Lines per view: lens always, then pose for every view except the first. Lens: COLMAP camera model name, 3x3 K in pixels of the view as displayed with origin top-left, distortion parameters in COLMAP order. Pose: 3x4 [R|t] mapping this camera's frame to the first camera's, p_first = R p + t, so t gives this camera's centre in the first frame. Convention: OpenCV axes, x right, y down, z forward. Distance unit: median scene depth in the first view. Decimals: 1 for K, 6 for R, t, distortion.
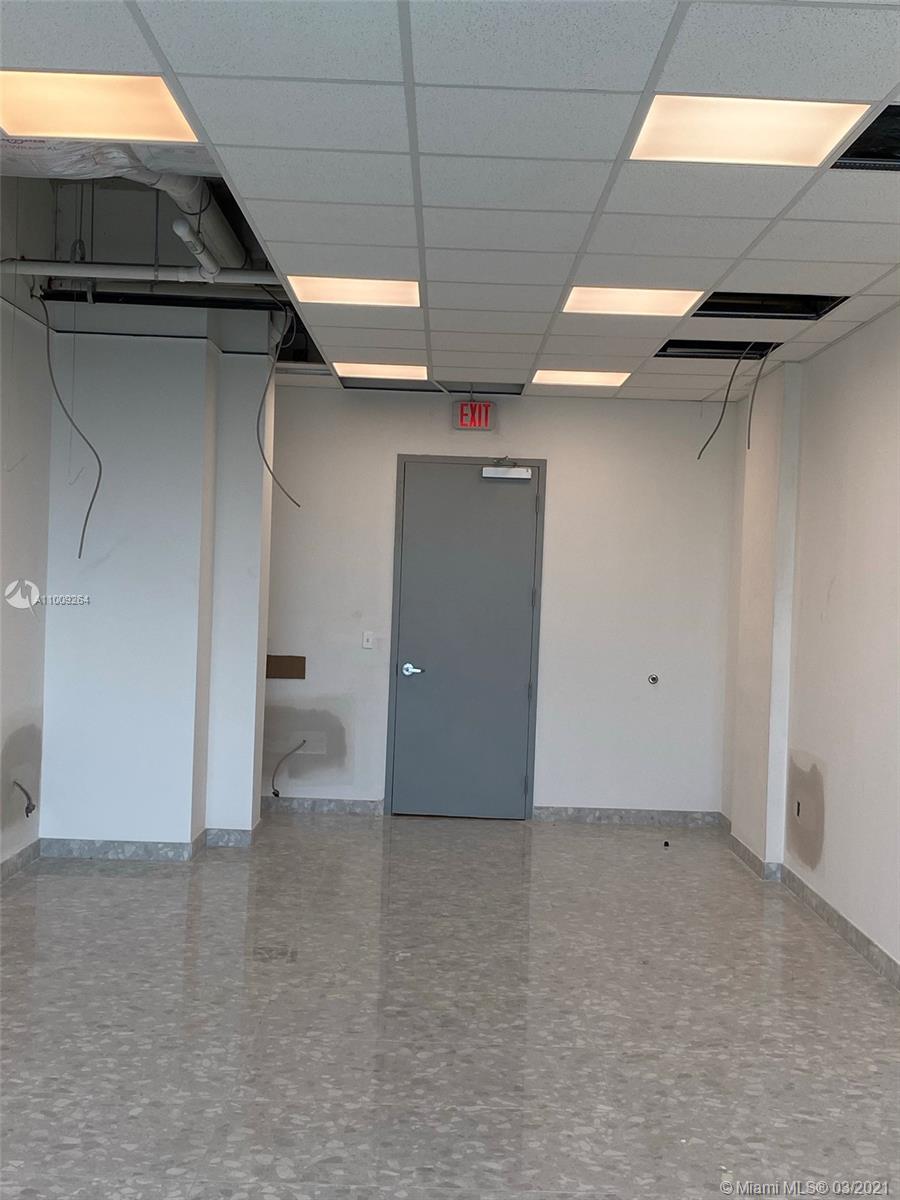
lens RADIAL K [[1502.1, 0, 445.6], [0, 1502.1, 598.7], [0, 0, 1]] dist [0.007245, 0.000000]
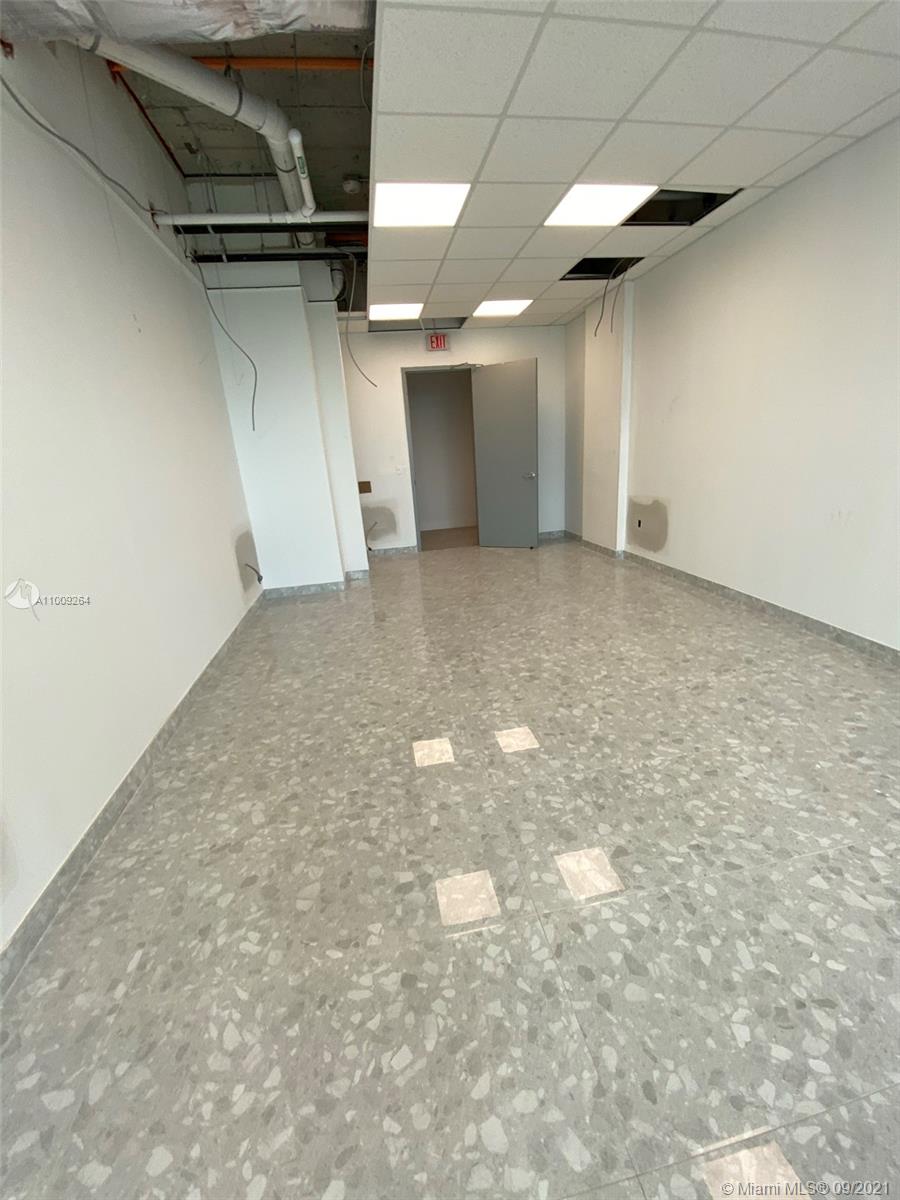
lens RADIAL K [[495.0, 0, 449.7], [0, 495.0, 612.3], [0, 0, 1]] dist [0.001092, -0.013188]
pose [[0.980581, -0.151484, 0.124555, -0.156646], [0.108517, 0.948128, 0.298793, 0.029613], [-0.163357, -0.279474, 0.946155, 0.457523]]
